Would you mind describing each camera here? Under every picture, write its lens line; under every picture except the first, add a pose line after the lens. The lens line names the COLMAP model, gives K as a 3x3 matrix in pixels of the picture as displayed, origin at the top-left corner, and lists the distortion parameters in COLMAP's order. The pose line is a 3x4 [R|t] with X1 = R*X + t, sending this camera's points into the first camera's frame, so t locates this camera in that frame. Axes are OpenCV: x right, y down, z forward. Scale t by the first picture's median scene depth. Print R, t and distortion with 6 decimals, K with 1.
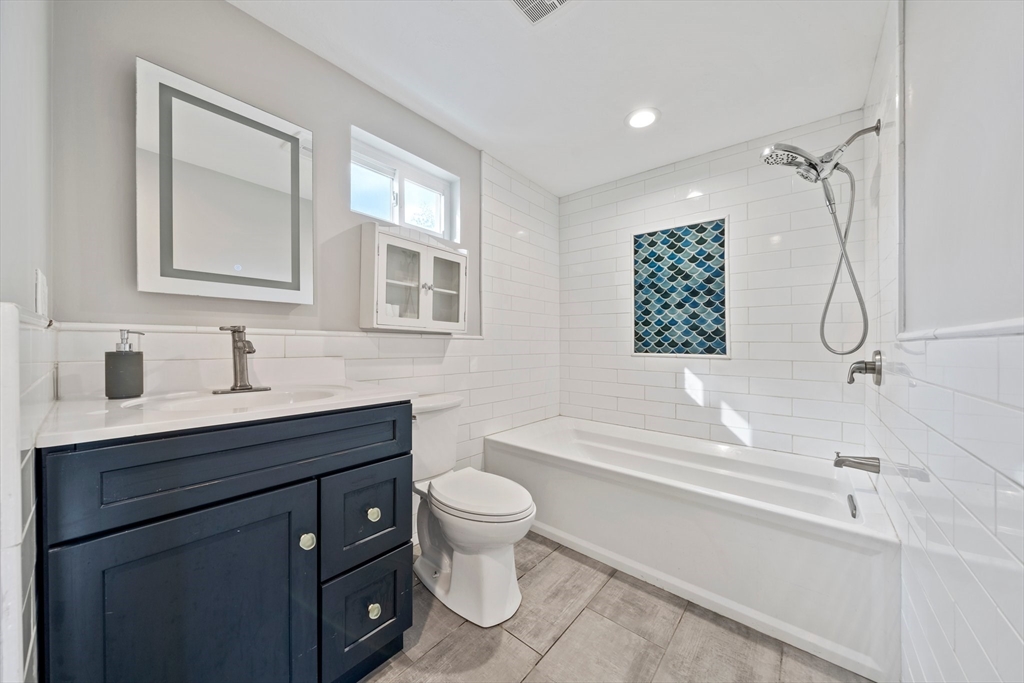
lens RADIAL K [[351.4, 0, 506.8], [0, 351.4, 339.2], [0, 0, 1]] dist [-0.003588, -0.000184]
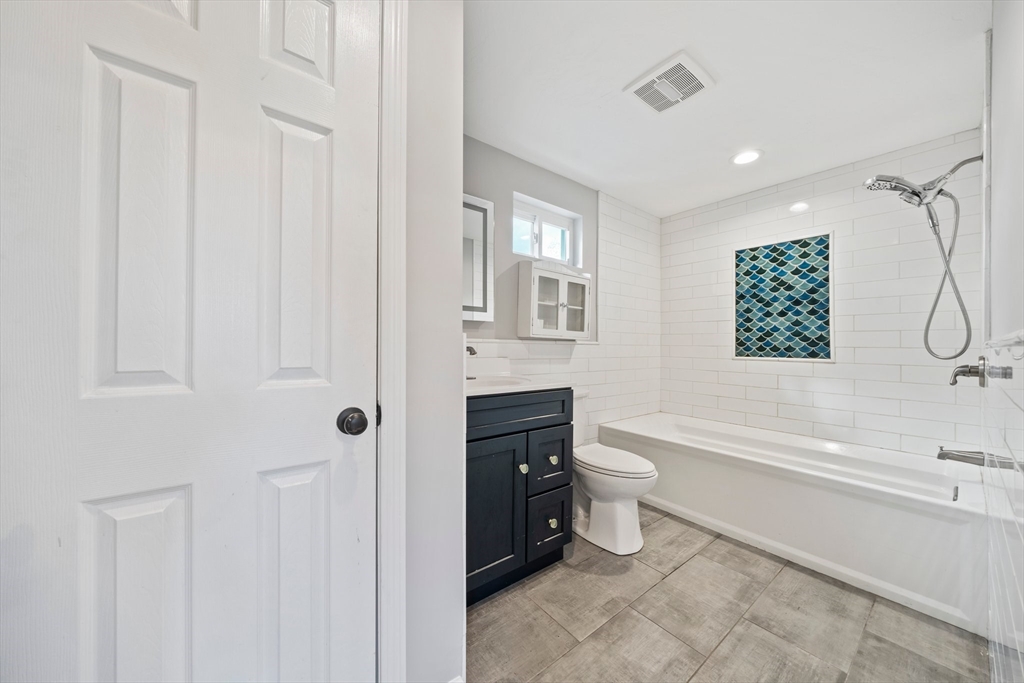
lens RADIAL K [[350.0, 0, 509.4], [0, 350.0, 344.6], [0, 0, 1]] dist [-0.001174, -0.000028]
pose [[0.978396, 0.000677, -0.206737, -0.165221], [0.000768, 0.999976, 0.006906, -0.011297], [0.206737, -0.006916, 0.978372, -0.352586]]
